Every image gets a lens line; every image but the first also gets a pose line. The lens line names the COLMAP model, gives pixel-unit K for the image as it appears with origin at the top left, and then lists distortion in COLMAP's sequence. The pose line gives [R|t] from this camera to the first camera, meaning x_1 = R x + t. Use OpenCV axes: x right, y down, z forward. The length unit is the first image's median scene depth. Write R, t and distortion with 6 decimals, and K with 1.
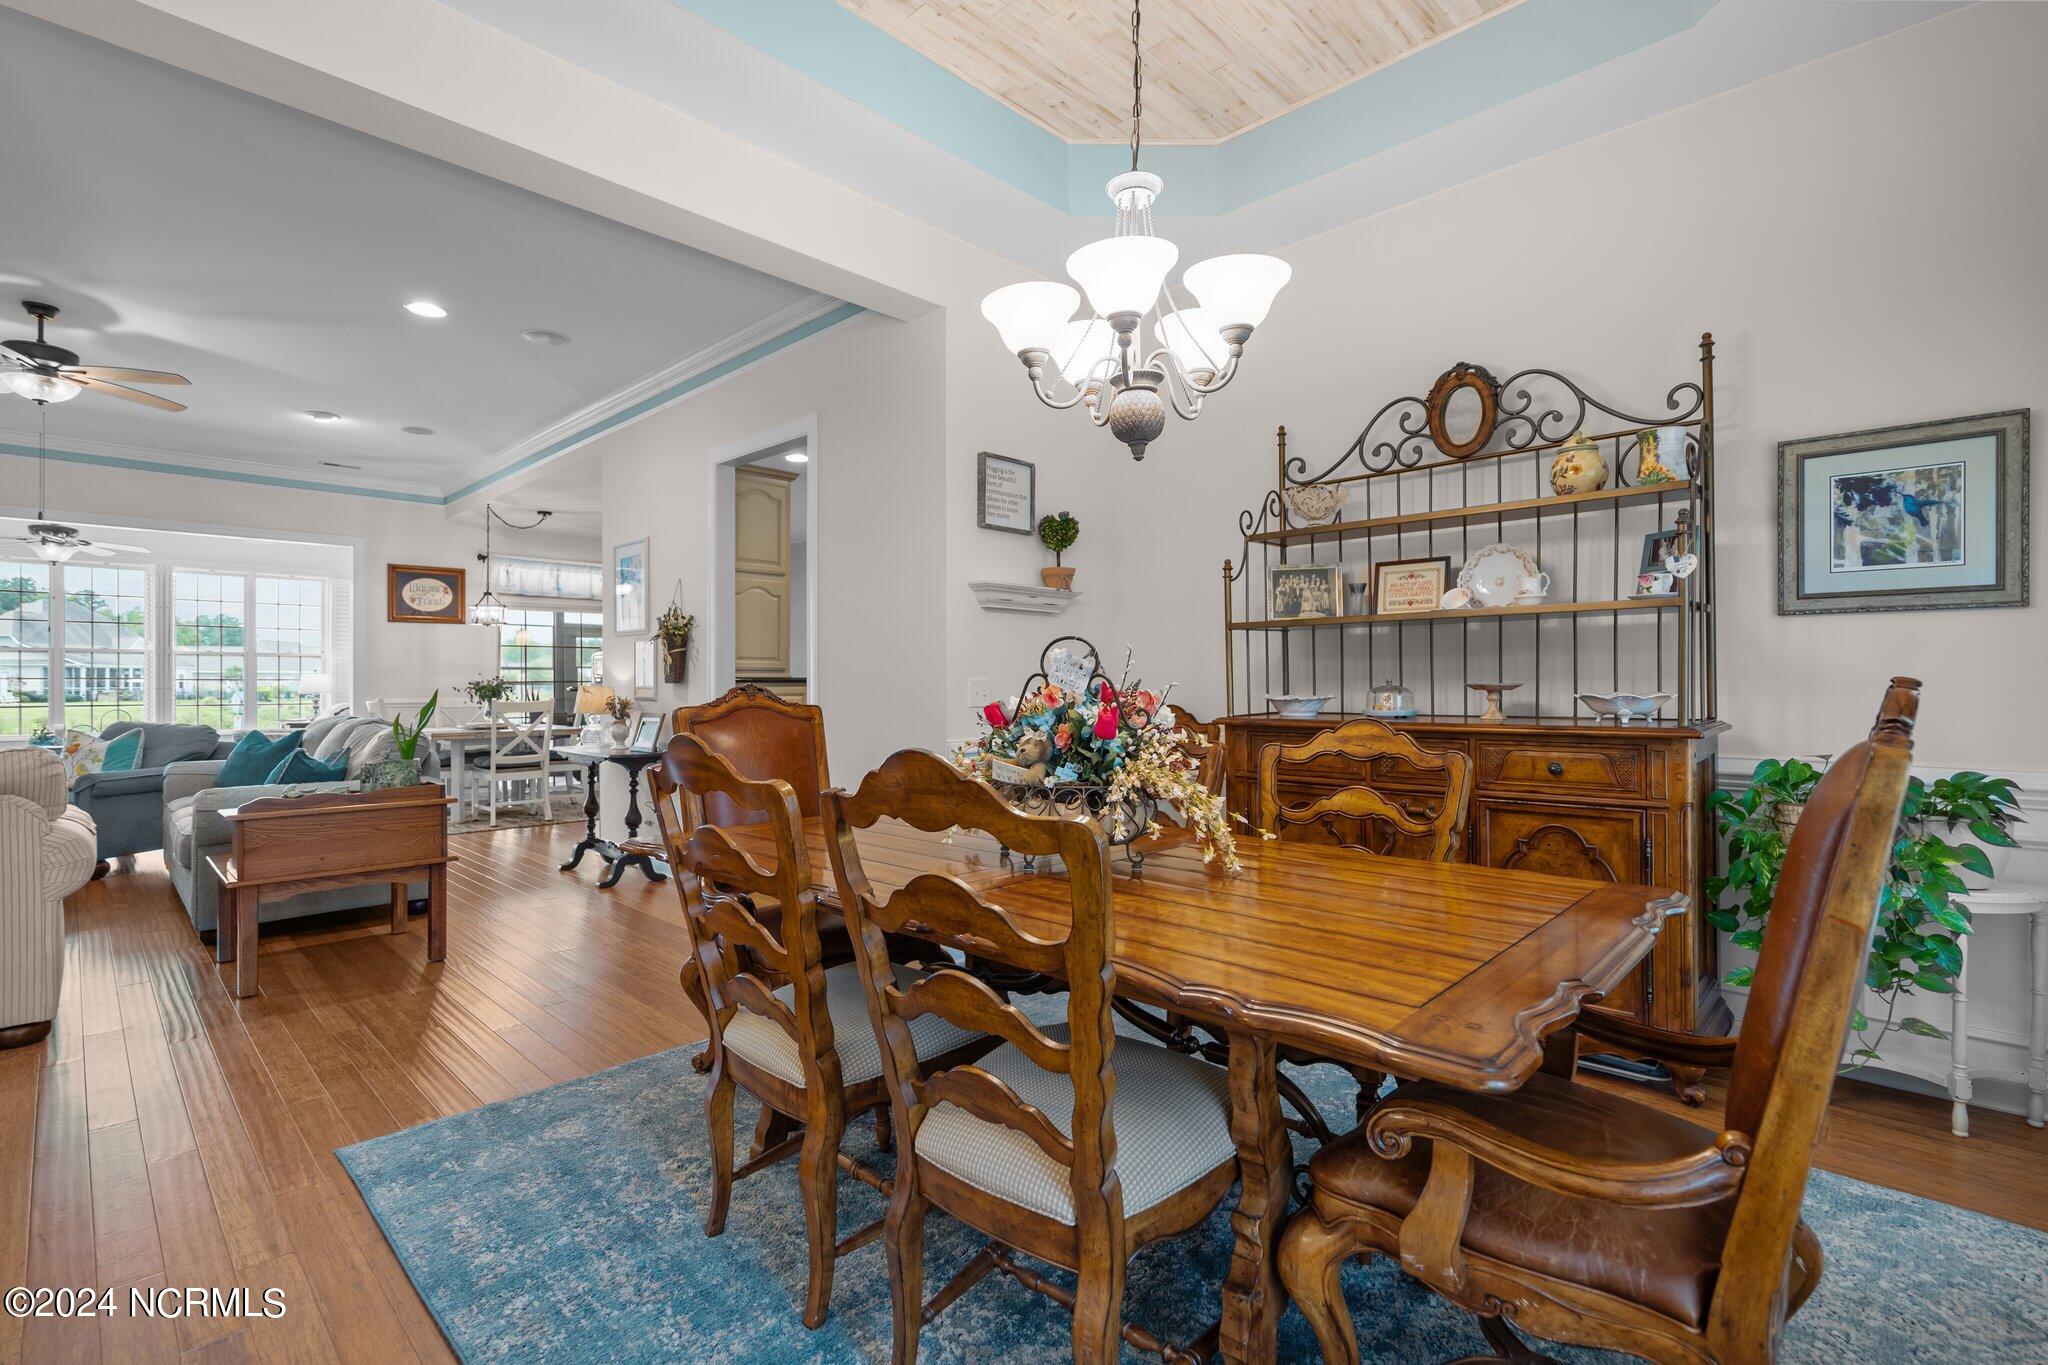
lens RADIAL K [[927.1, 0, 1020.0], [0, 927.1, 683.9], [0, 0, 1]] dist [0.000078, 0.000111]
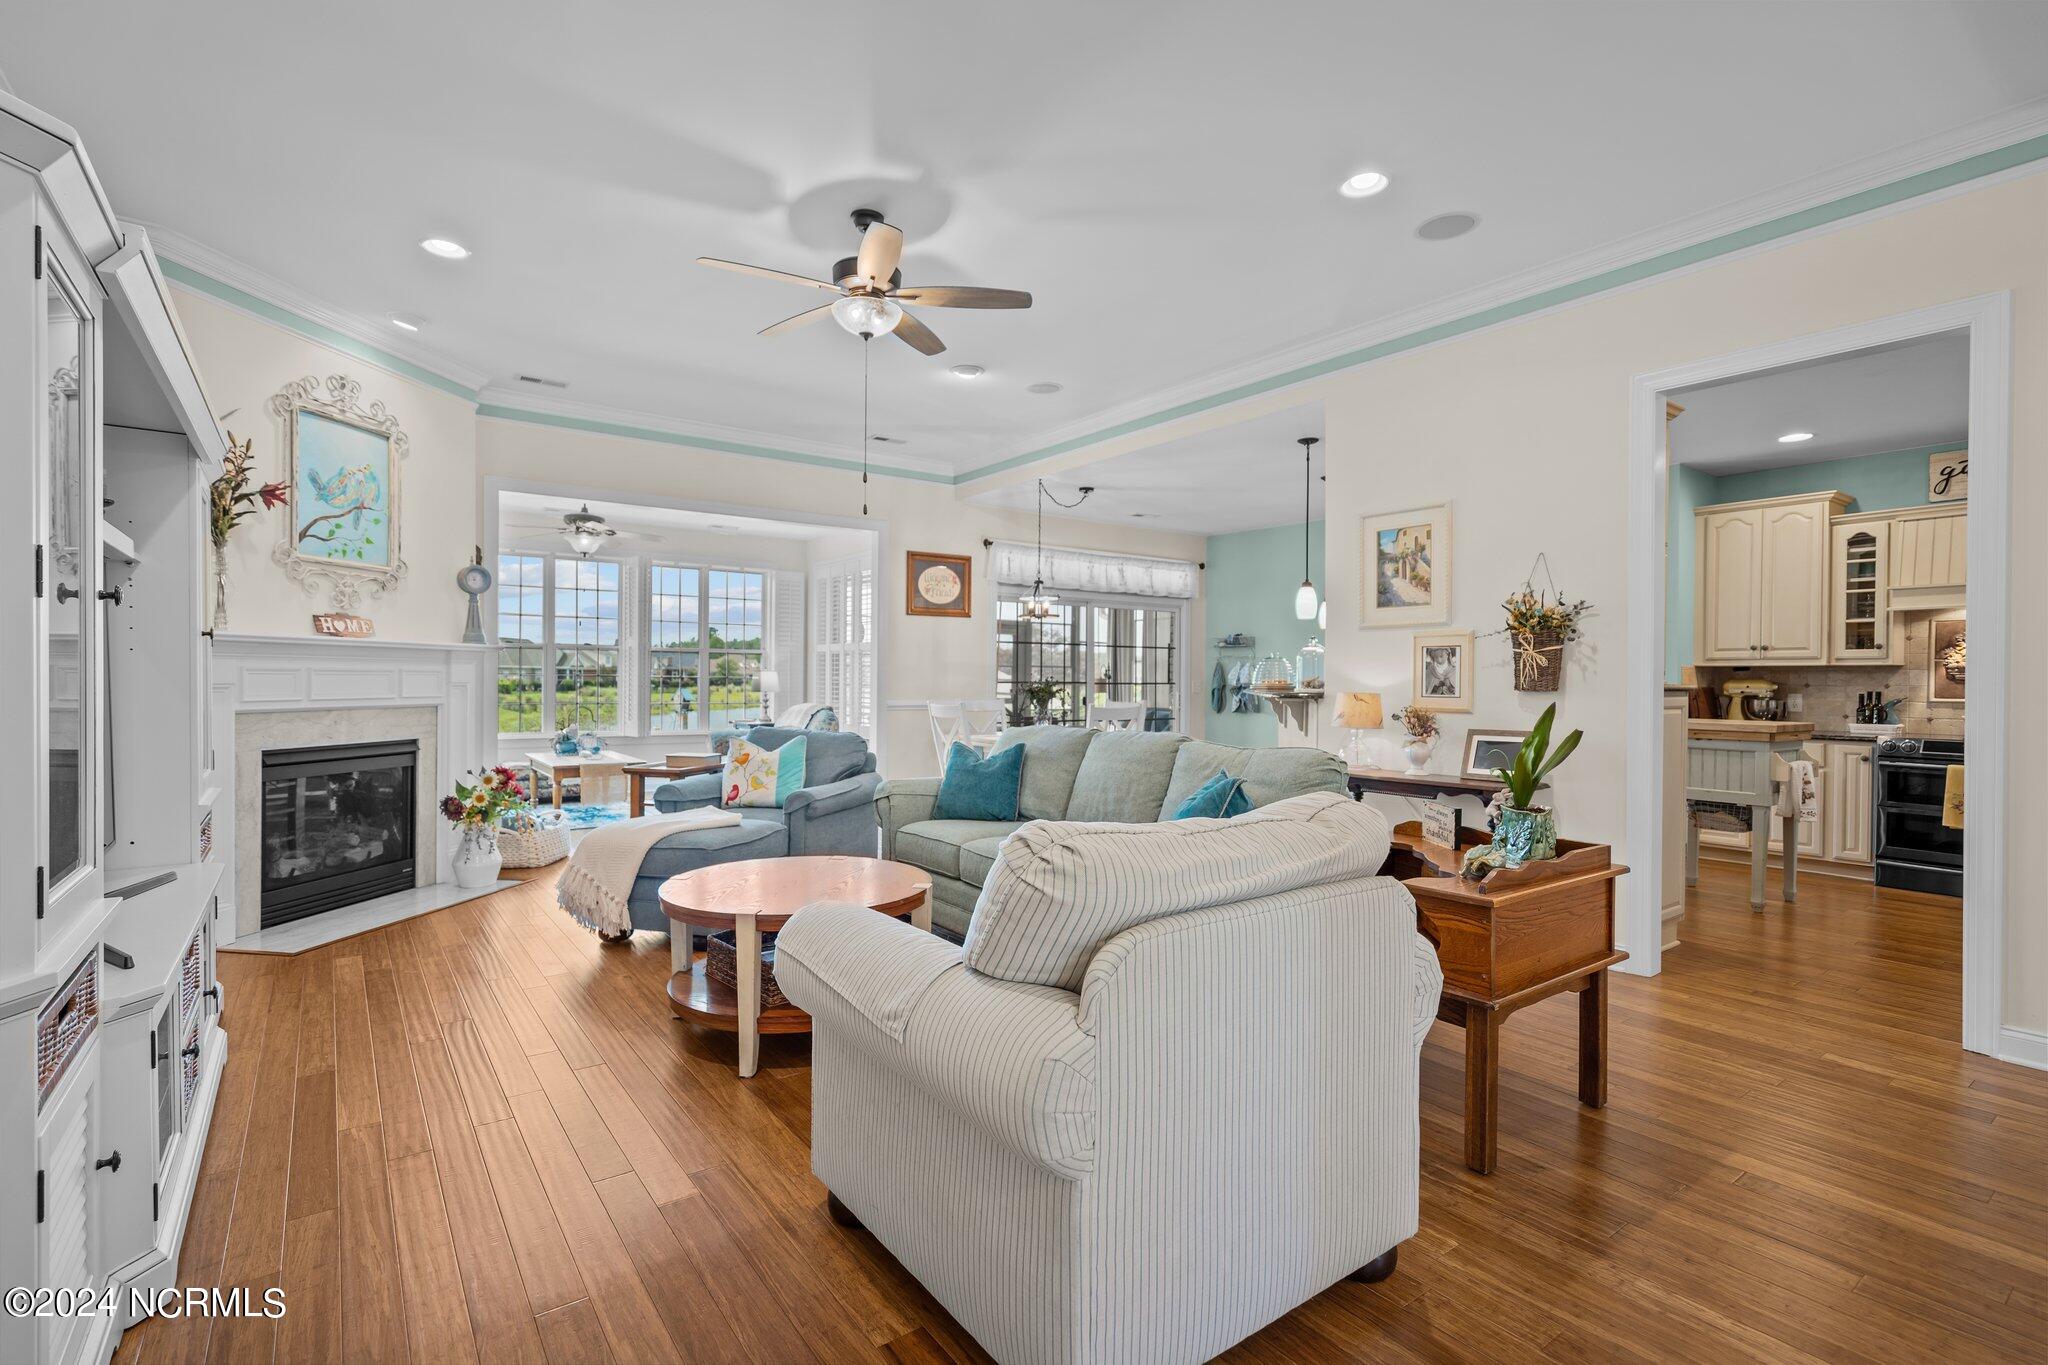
lens RADIAL K [[939.2, 0, 1024.0], [0, 939.2, 682.5], [0, 0, 1]] dist [-0.000305, 0.000260]
pose [[0.986592, 0.006566, -0.163074, -1.029358], [-0.006384, 0.999978, 0.001641, -0.007967], [0.163081, -0.000578, 0.986613, 0.286207]]
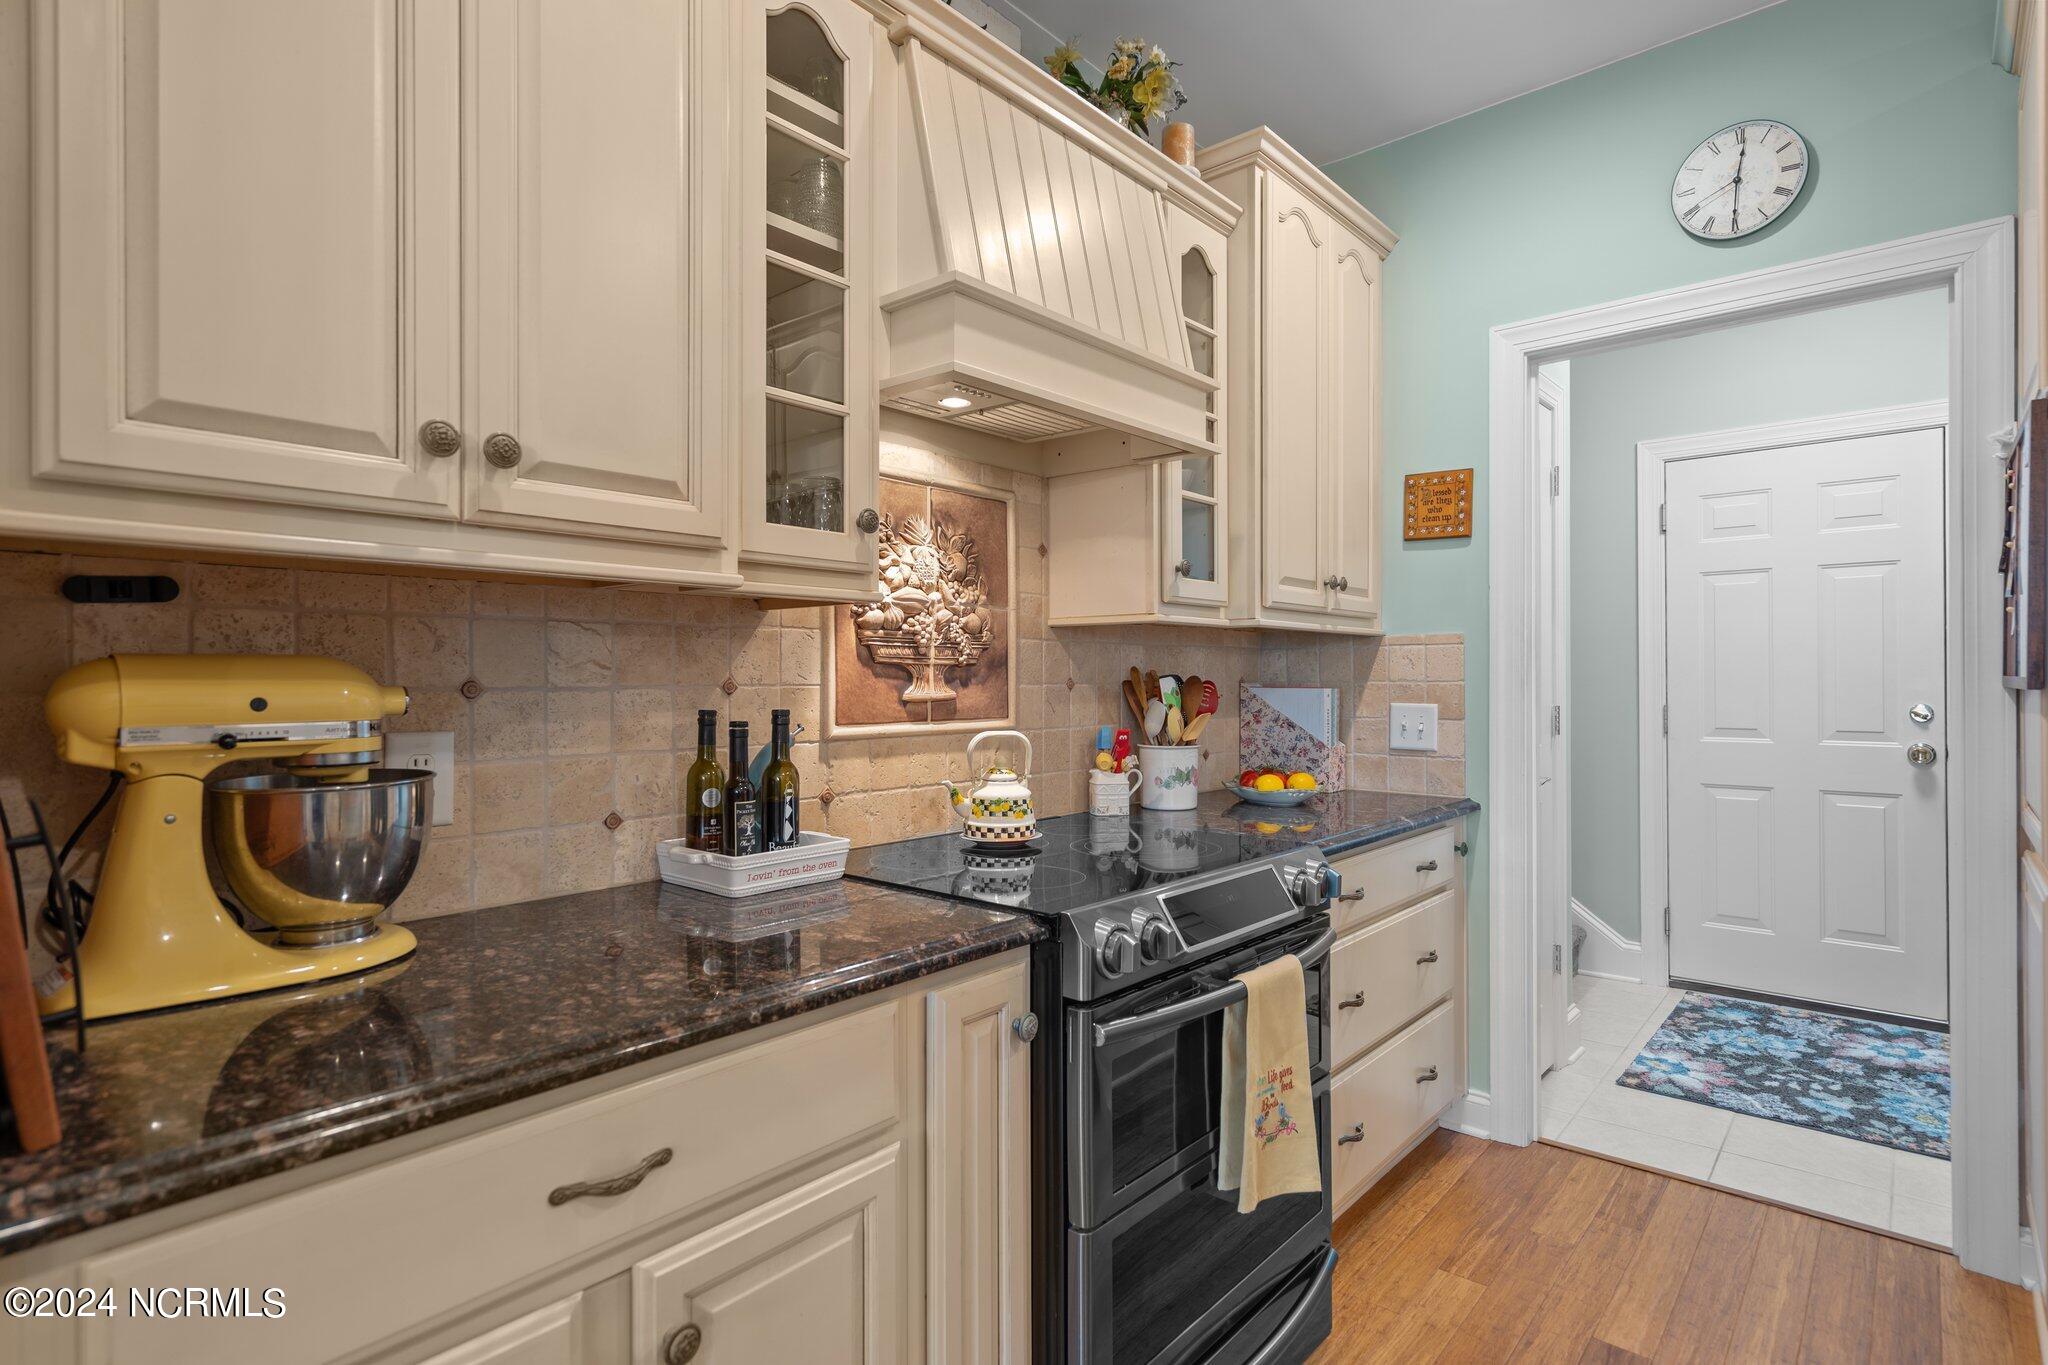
lens RADIAL K [[1022.0, 0, 1016.8], [0, 1022.0, 675.8], [0, 0, 1]] dist [0.004429, 0.000708]
pose [[-0.047227, 0.001272, 0.998883, -0.231957], [0.005093, 0.999986, -0.001032, -0.012793], [-0.998871, 0.005039, -0.047233, 2.158877]]
